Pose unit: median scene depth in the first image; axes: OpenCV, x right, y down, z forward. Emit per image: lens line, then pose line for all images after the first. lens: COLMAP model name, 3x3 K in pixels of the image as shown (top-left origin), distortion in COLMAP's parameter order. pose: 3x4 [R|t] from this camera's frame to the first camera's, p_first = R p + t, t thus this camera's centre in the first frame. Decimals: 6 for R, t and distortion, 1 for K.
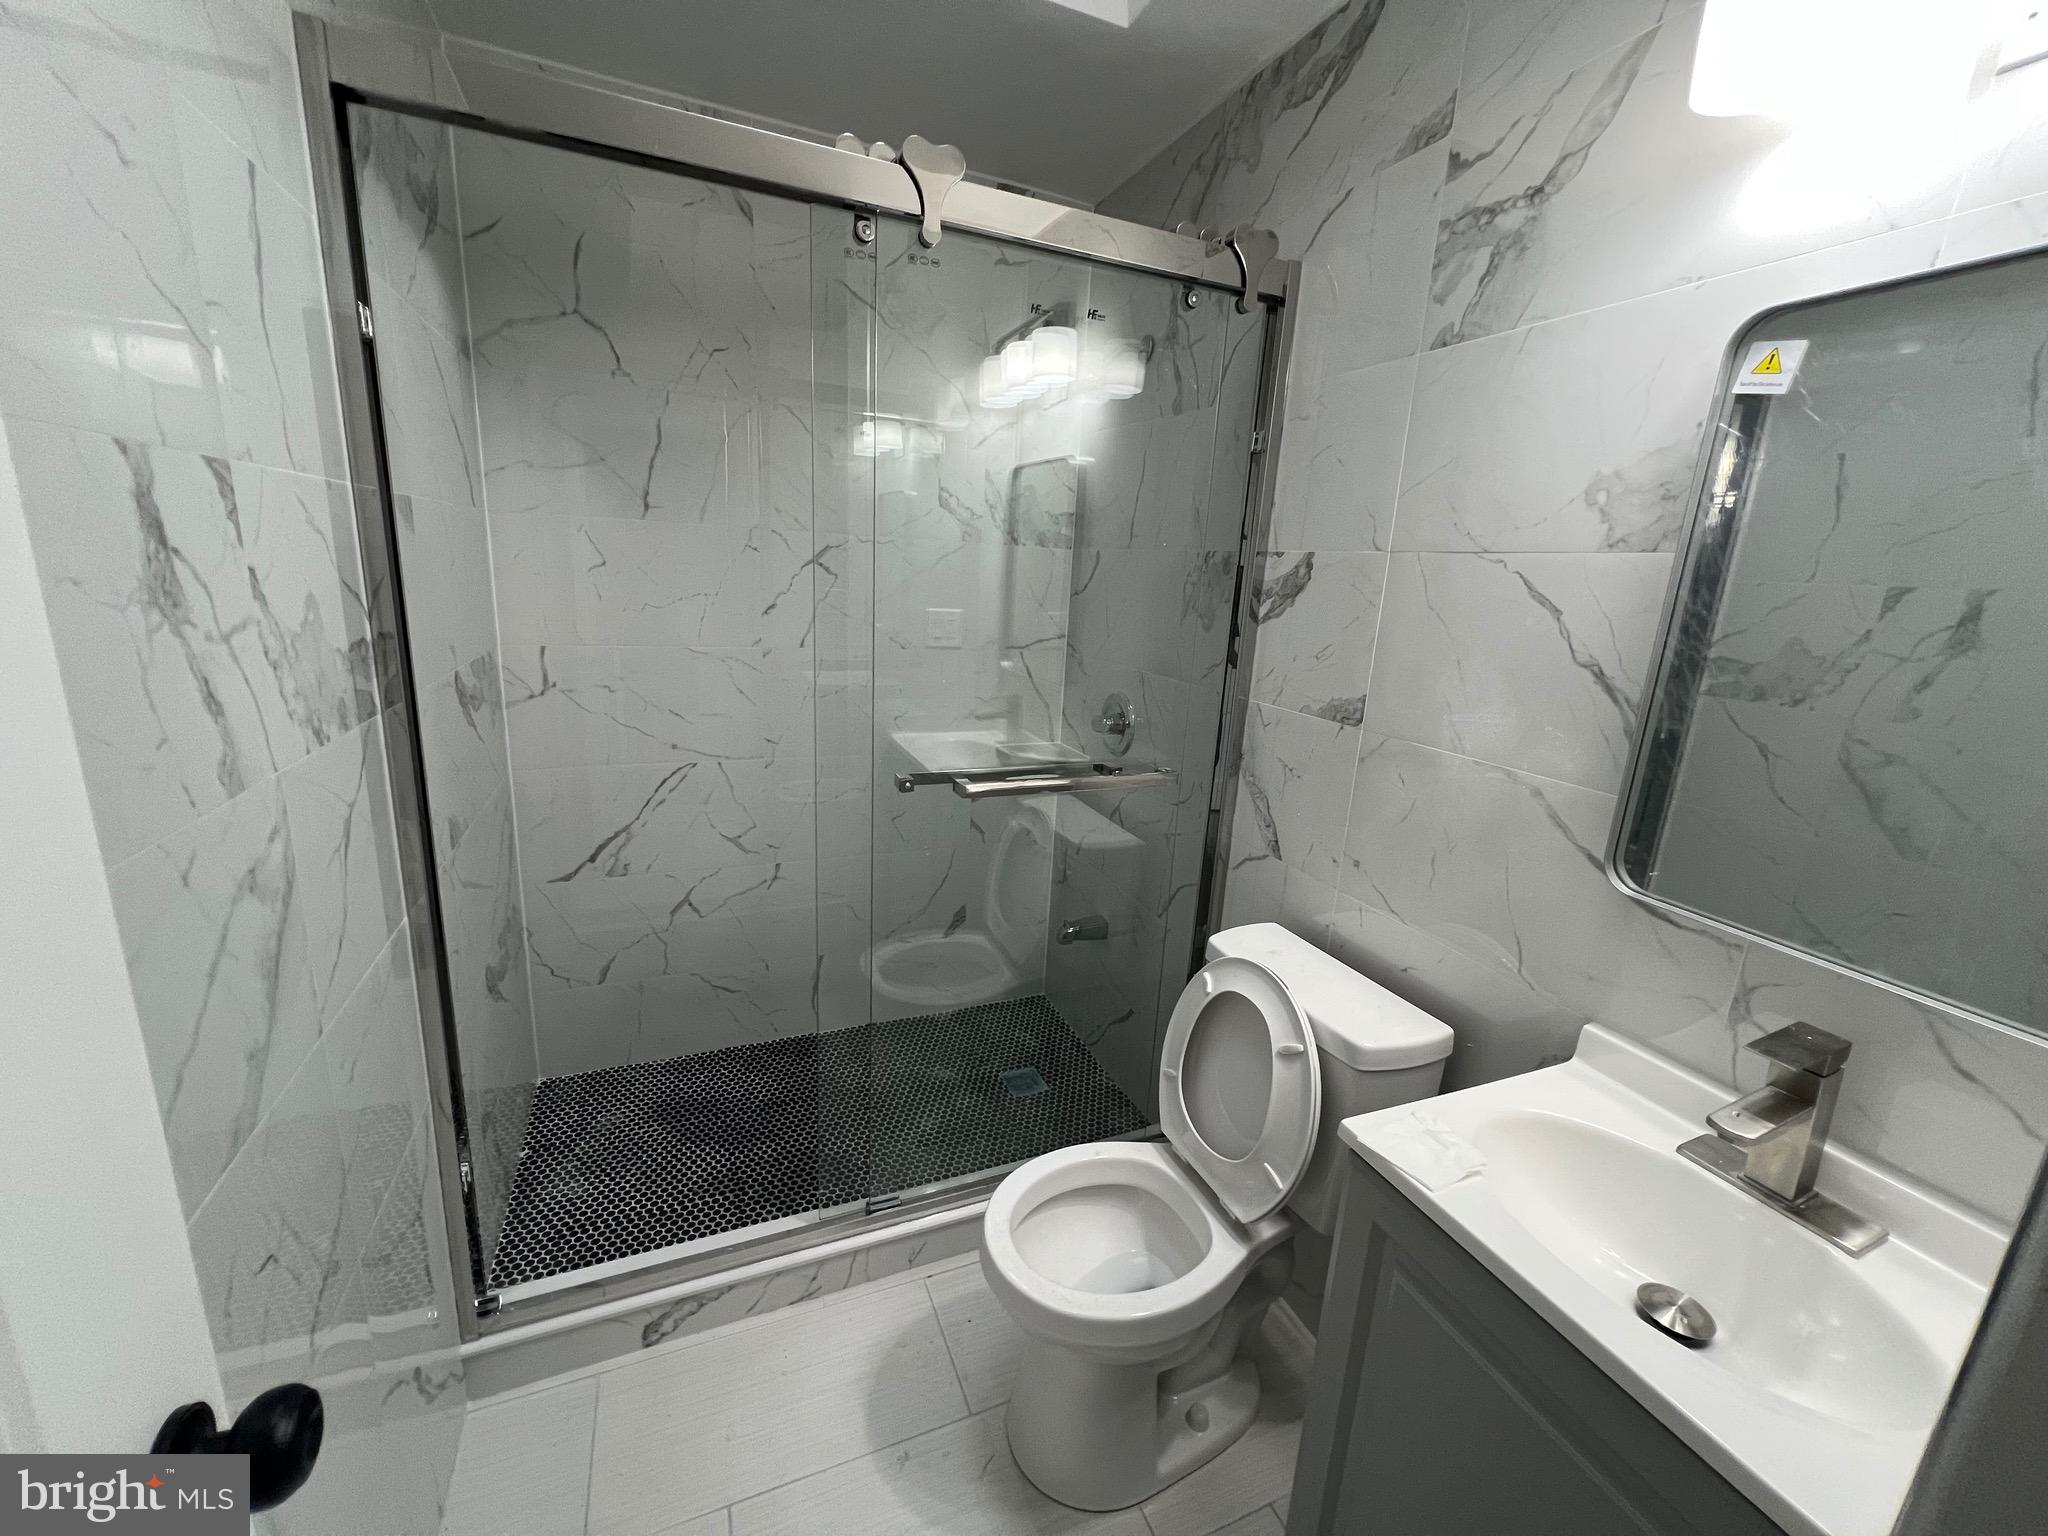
lens RADIAL K [[815.6, 0, 1023.4], [0, 815.6, 766.7], [0, 0, 1]] dist [-0.003137, -0.000116]
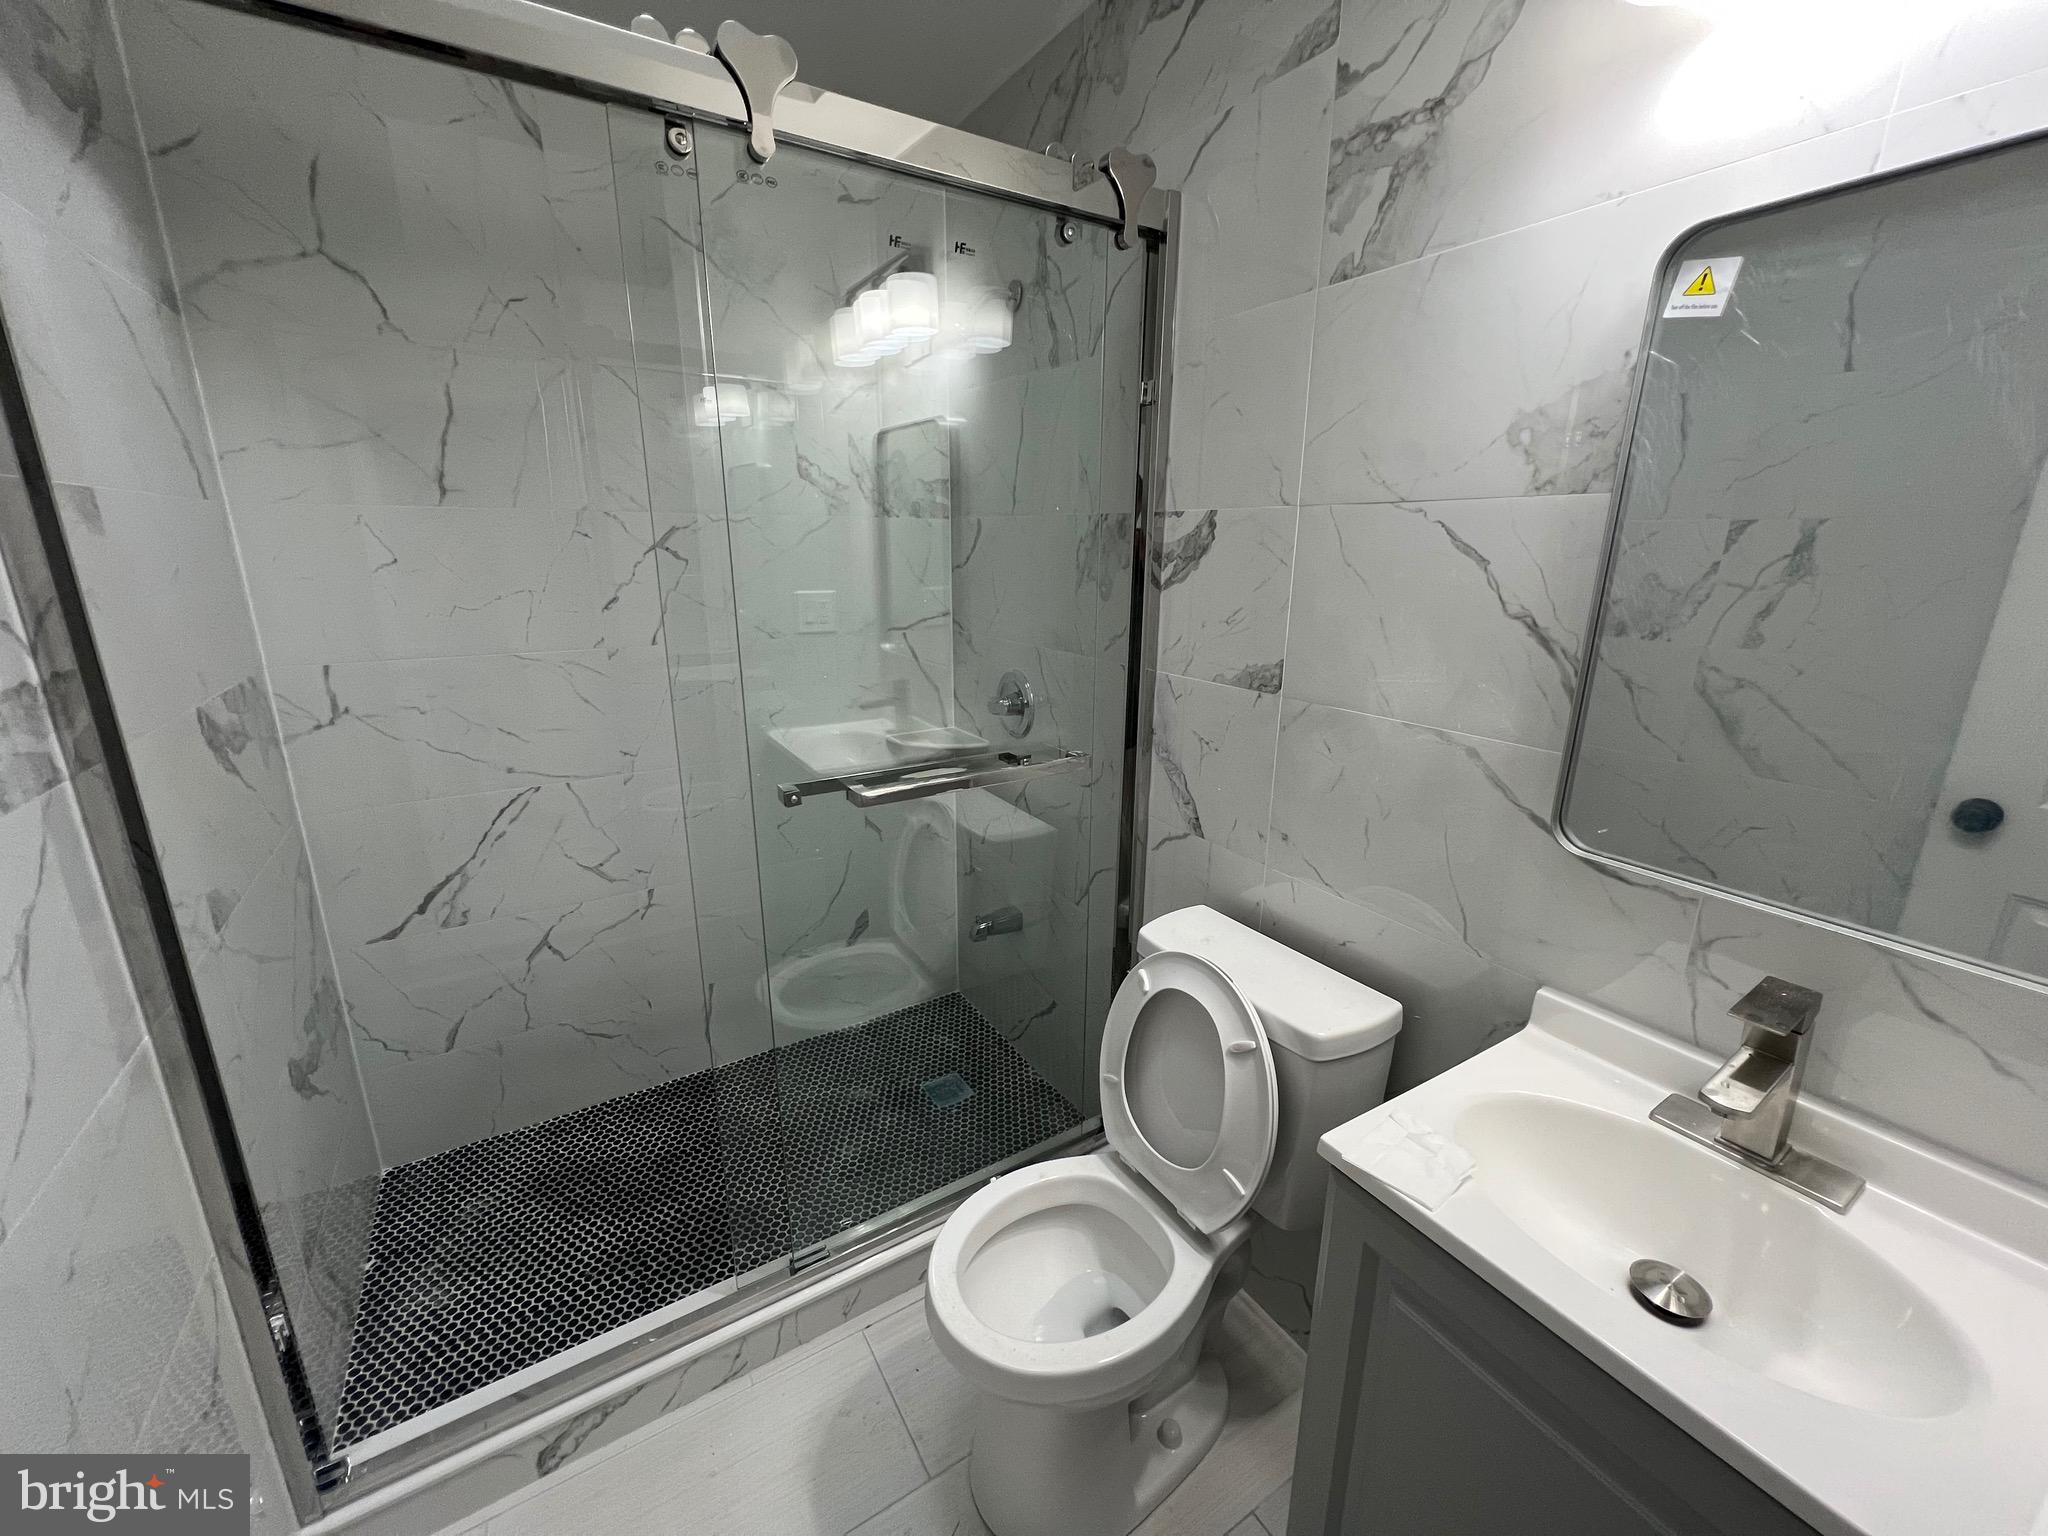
lens RADIAL K [[815.6, 0, 1024.0], [0, 815.6, 766.1], [0, 0, 1]] dist [-0.003137, -0.000116]
pose [[0.986361, -0.086956, 0.139754, -0.017823], [0.082186, 0.995832, 0.039559, -0.026393], [-0.142611, -0.027534, 0.989396, 0.100607]]
